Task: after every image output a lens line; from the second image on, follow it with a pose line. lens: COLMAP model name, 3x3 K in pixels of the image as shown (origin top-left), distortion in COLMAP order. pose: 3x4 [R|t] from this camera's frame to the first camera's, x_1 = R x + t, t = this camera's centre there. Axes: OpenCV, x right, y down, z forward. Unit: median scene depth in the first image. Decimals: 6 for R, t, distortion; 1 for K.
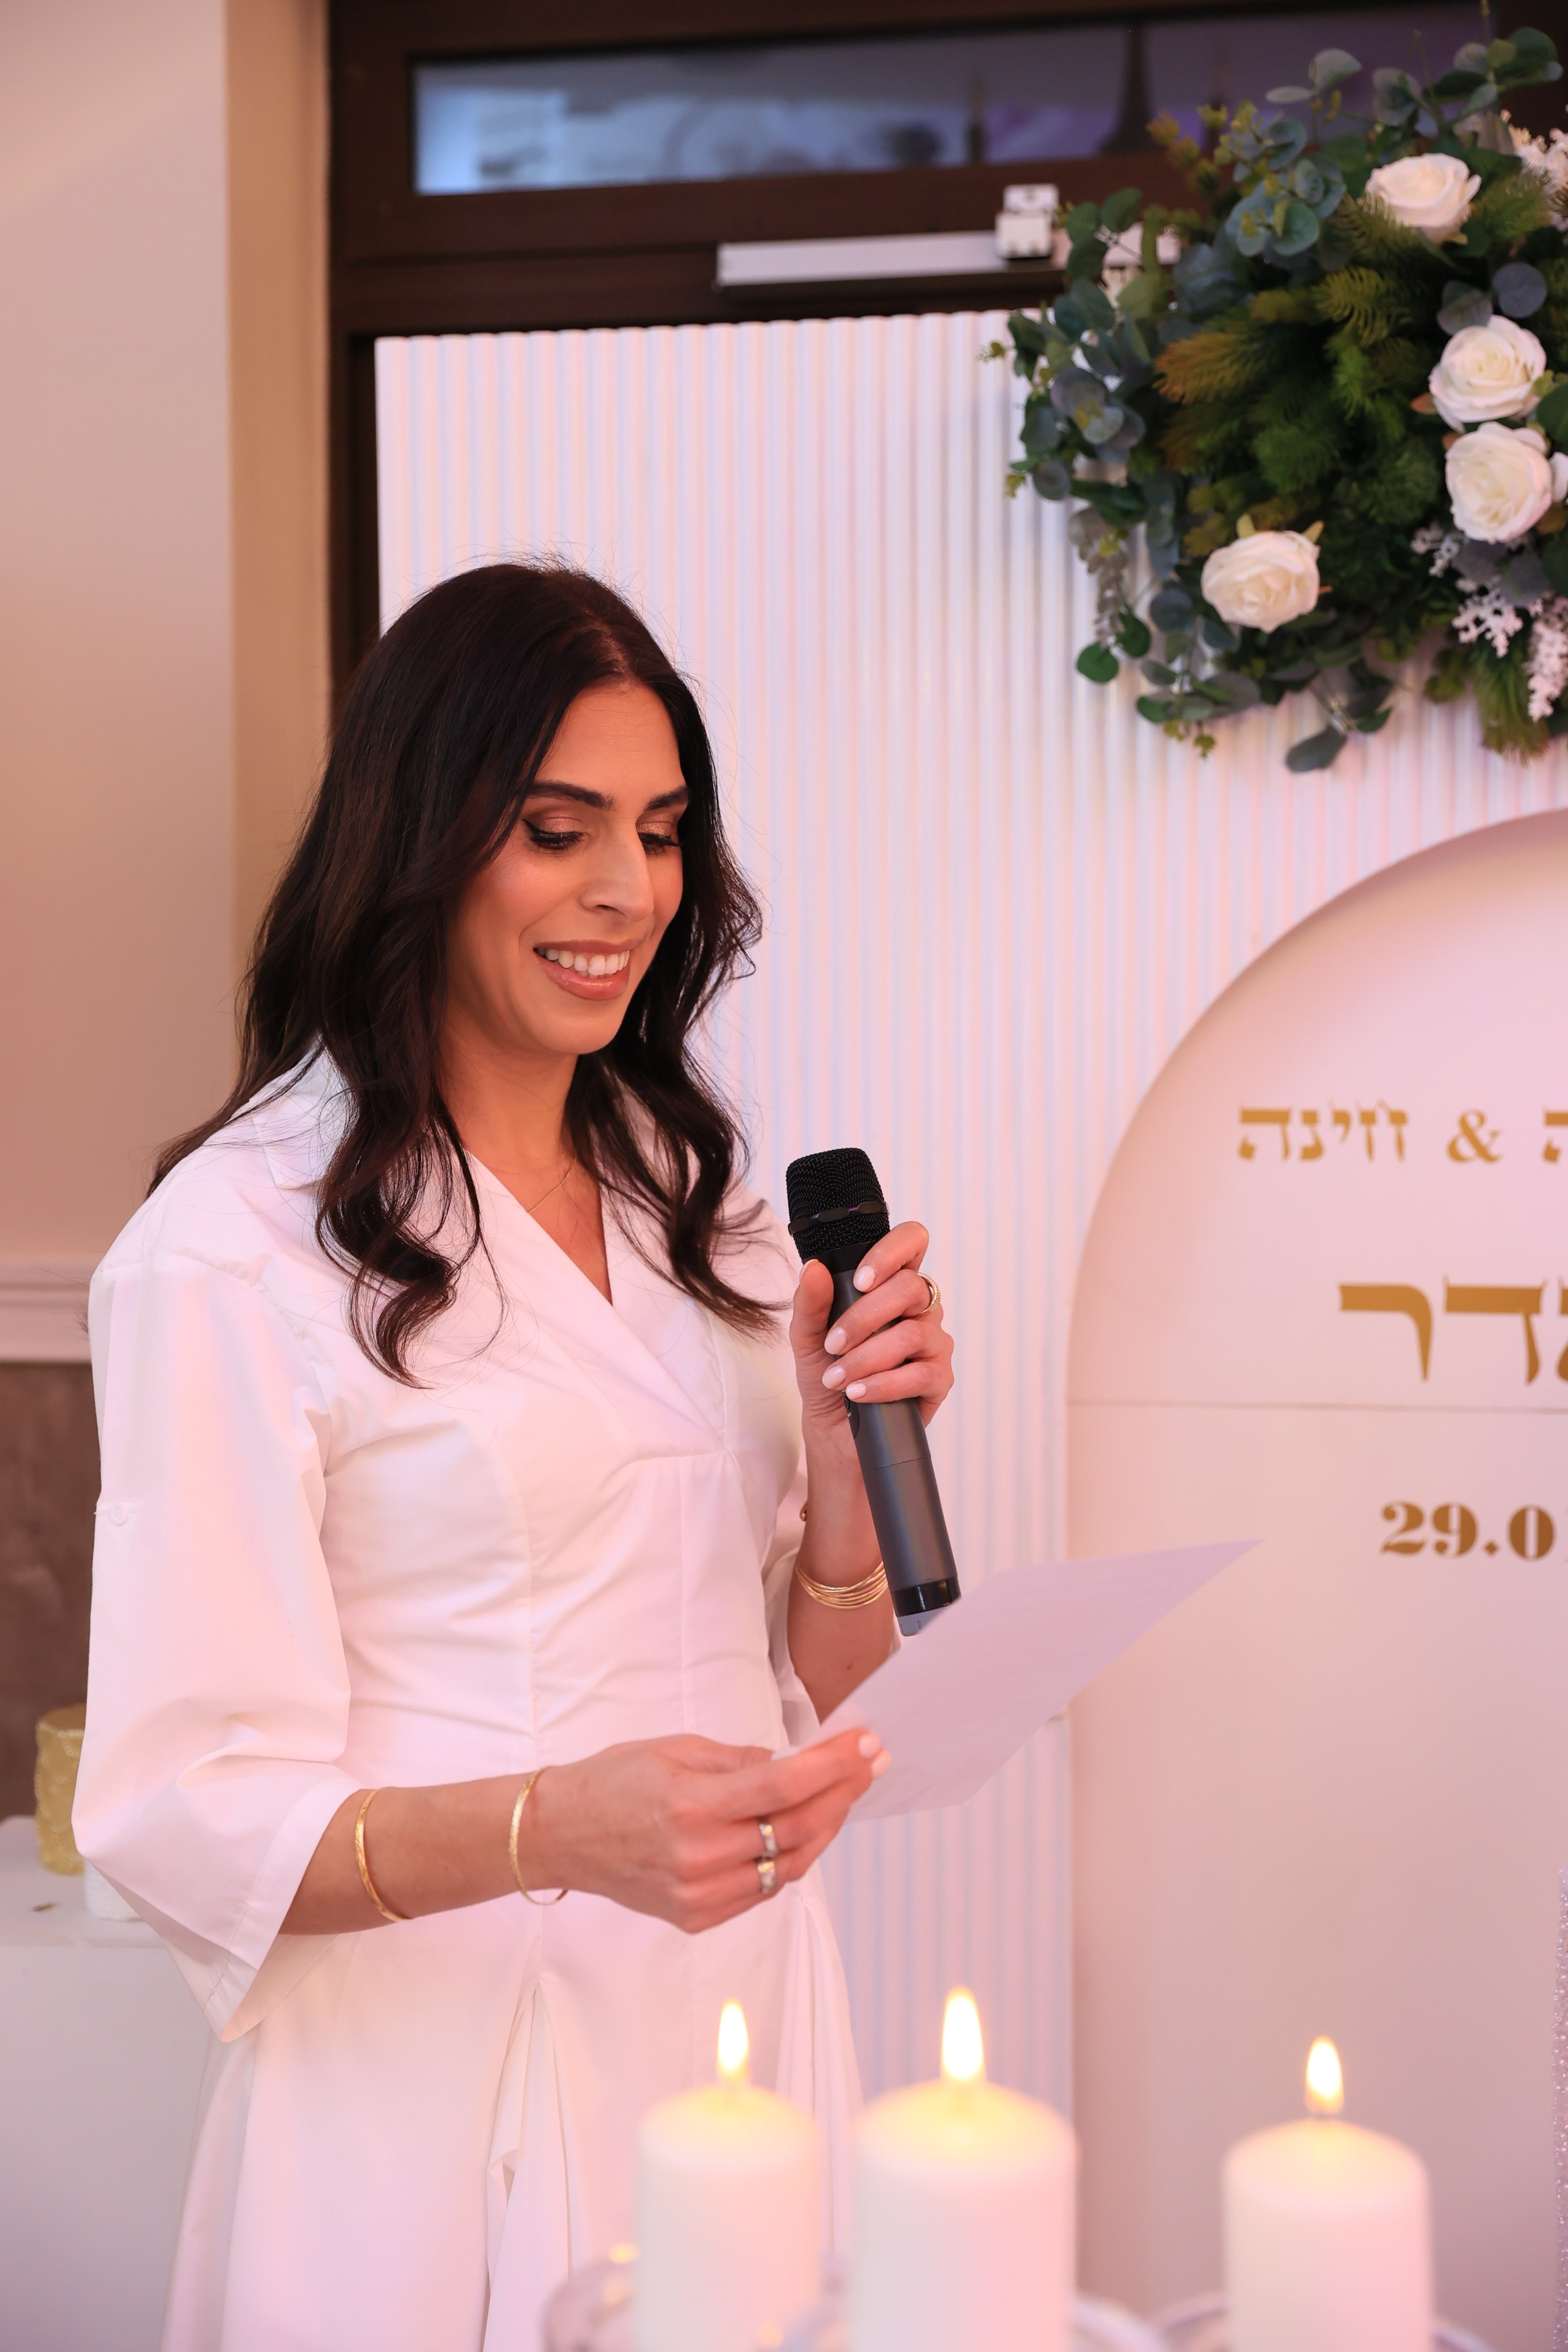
lens RADIAL K [[2862.7, 0, 784.0], [0, 2862.7, 1176.0], [0, 0, 1]] dist [0.057850, 0.027105]
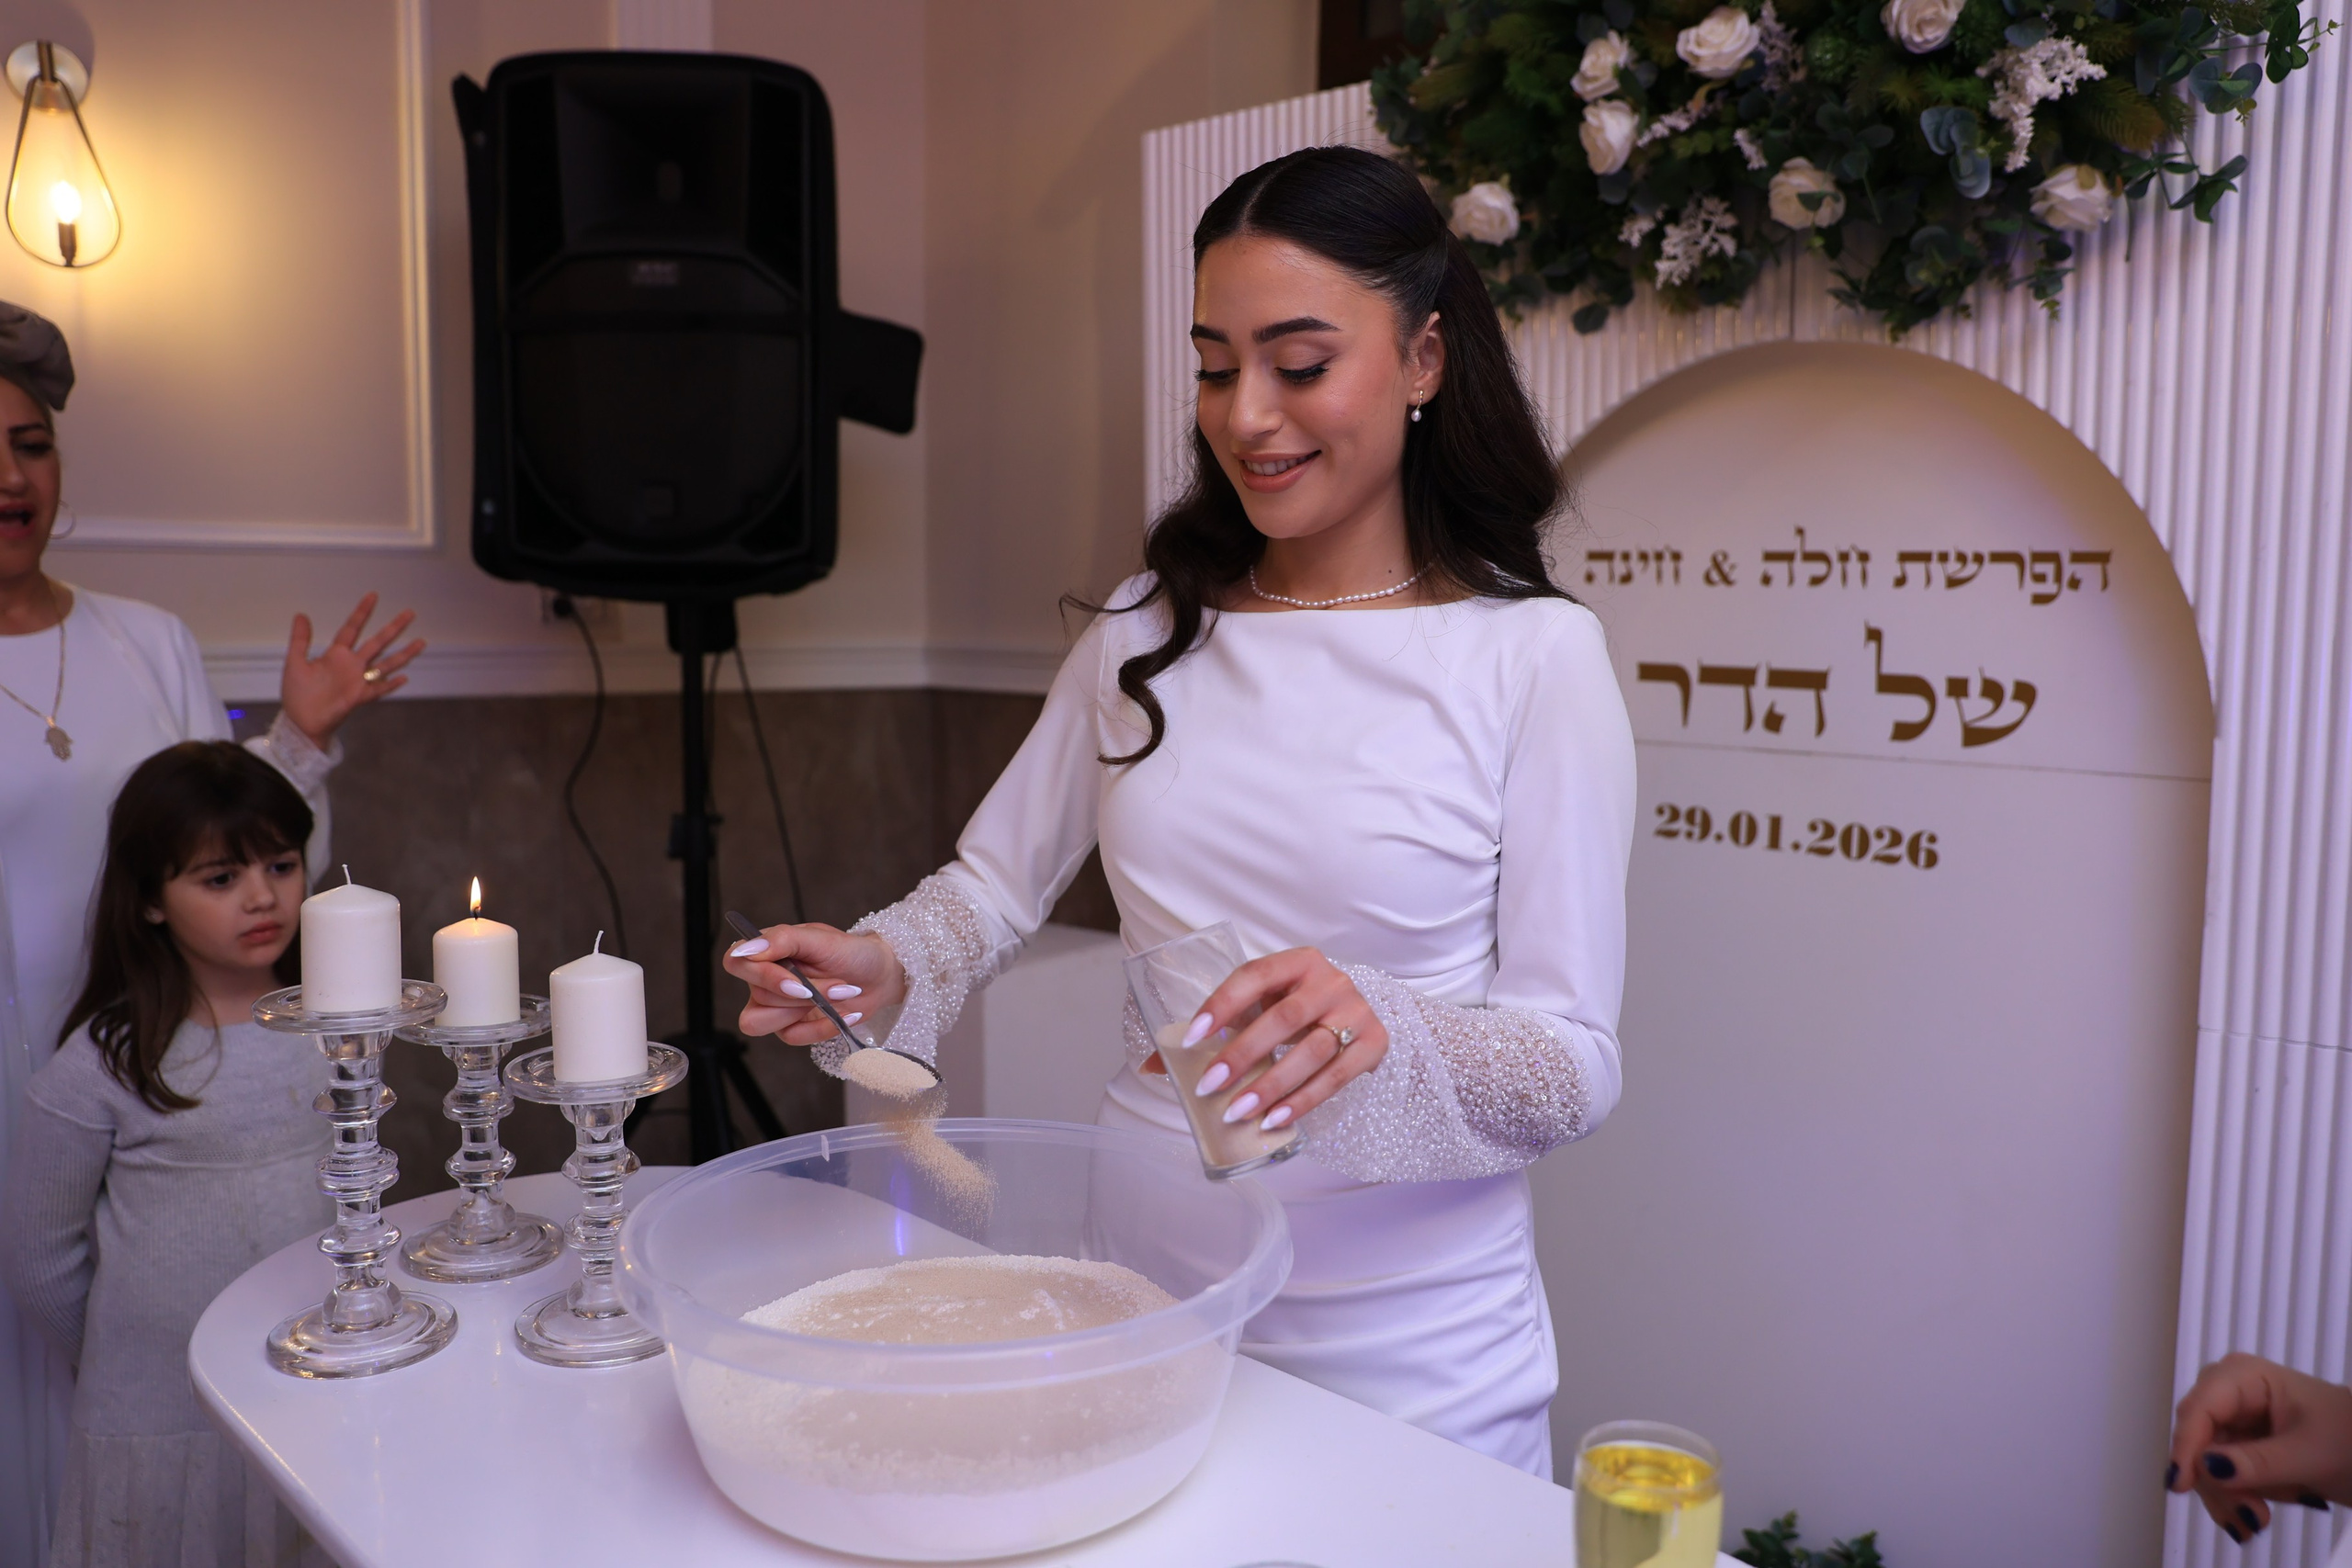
lens RADIAL K [[1752.7, 0, 1182.8], [0, 1752.7, 776.7], [0, 0, 1]] dist [-0.093694, 0.091174]
pose [[0.839750, 0.063069, -0.539297, 0.555435], [-0.027691, 0.996913, 0.073468, 0.040495], [0.542266, -0.046761, 0.838905, 0.073307]]
